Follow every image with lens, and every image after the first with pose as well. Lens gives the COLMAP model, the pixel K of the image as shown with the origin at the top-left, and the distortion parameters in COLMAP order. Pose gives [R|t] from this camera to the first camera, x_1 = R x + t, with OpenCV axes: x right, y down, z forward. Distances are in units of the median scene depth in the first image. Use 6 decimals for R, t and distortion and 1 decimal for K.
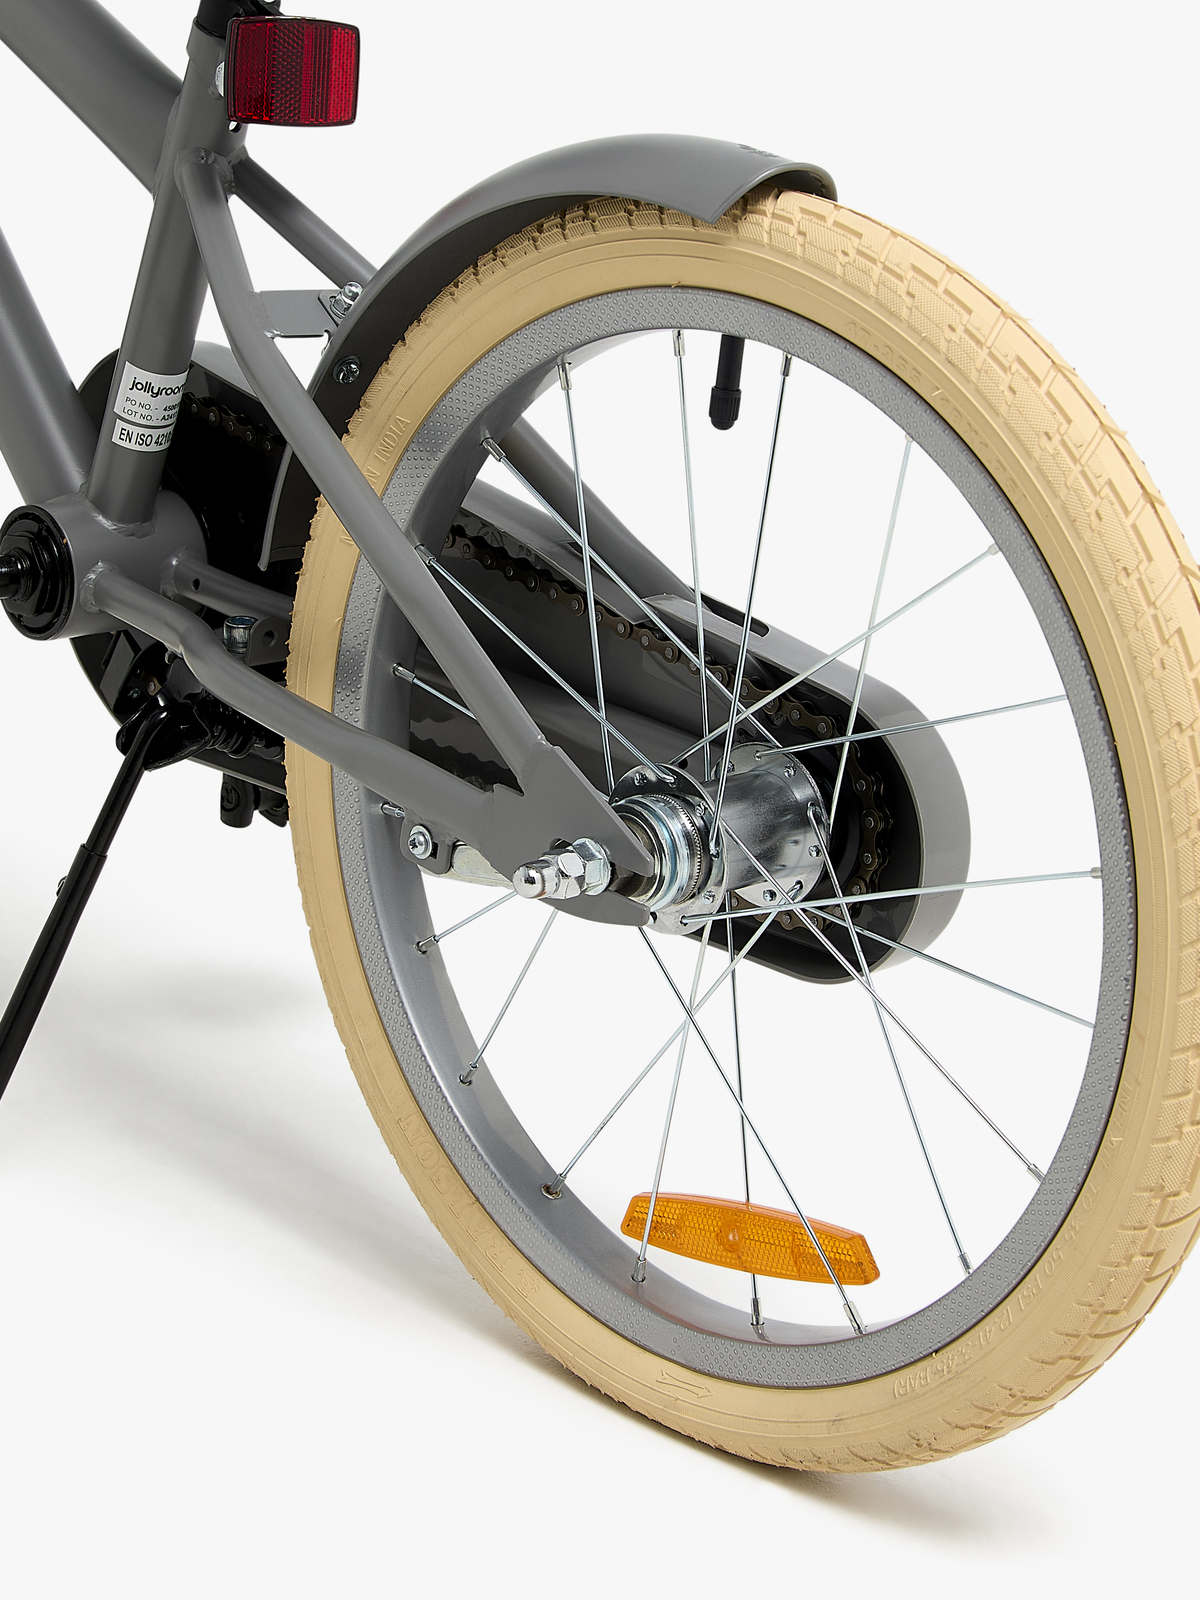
lens RADIAL K [[1570.7, 0, 598.2], [0, 1570.7, 810.0], [0, 0, 1]] dist [0.037126, 0.000000]
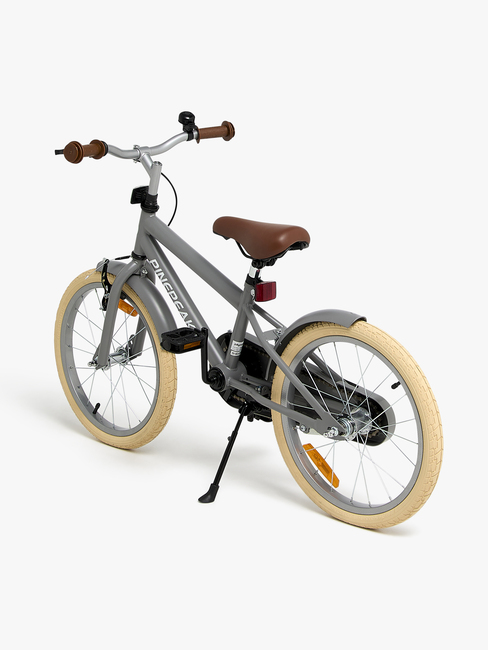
lens RADIAL K [[638.1, 0, 246.3], [0, 638.1, 324.5], [0, 0, 1]] dist [0.037126, 0.000000]
pose [[0.990888, -0.072332, 0.113617, -0.531499], [0.072177, 0.997377, 0.005481, -0.368984], [-0.113716, 0.002769, 0.993509, -1.249039]]
